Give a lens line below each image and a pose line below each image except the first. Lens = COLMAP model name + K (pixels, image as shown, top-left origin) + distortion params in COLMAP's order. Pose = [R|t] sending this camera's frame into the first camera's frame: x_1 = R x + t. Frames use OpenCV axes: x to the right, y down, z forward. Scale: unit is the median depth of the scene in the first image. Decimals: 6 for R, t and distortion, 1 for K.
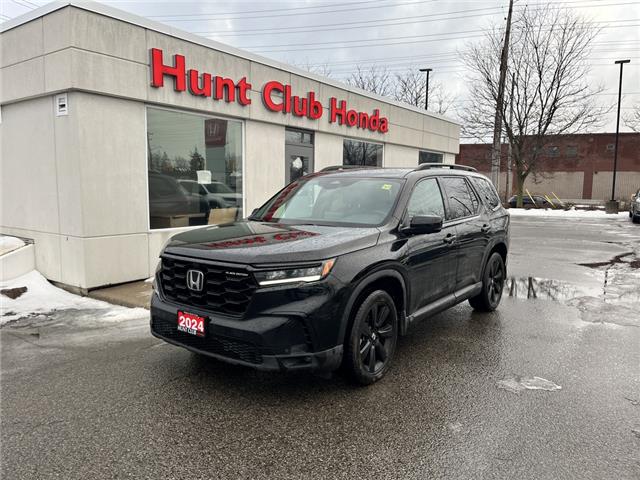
lens RADIAL K [[483.9, 0, 324.0], [0, 483.9, 246.8], [0, 0, 1]] dist [0.064171, -0.086811]
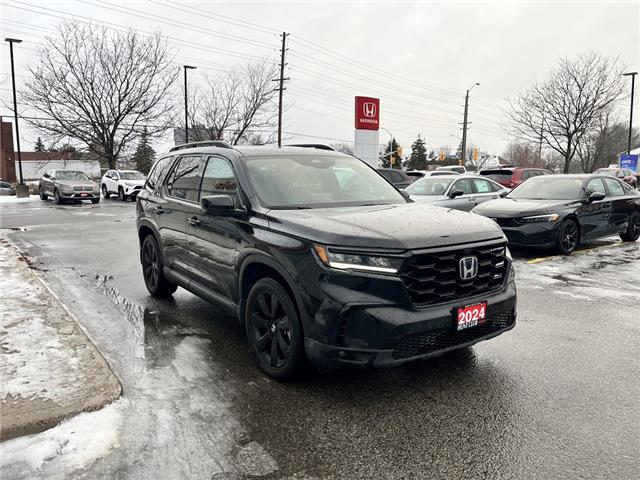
lens RADIAL K [[490.0, 0, 321.5], [0, 490.0, 238.8], [0, 0, 1]] dist [0.062186, -0.083928]
pose [[0.305030, -0.139946, 0.942004, -0.489475], [0.126004, 0.986379, 0.105738, -0.047391], [-0.943970, 0.086443, 0.318509, 0.388682]]
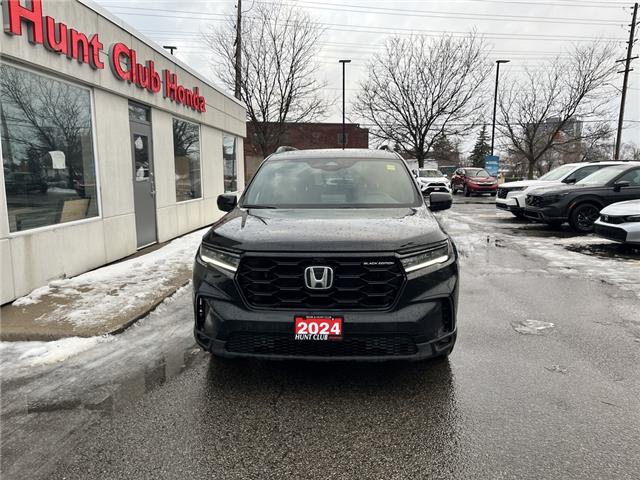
lens RADIAL K [[483.9, 0, 324.0], [0, 483.9, 246.8], [0, 0, 1]] dist [0.064171, -0.086811]
pose [[0.836410, -0.100887, 0.538740, -0.288592], [0.084058, 0.994897, 0.055806, -0.013250], [-0.541621, -0.001392, 0.840622, 0.111157]]
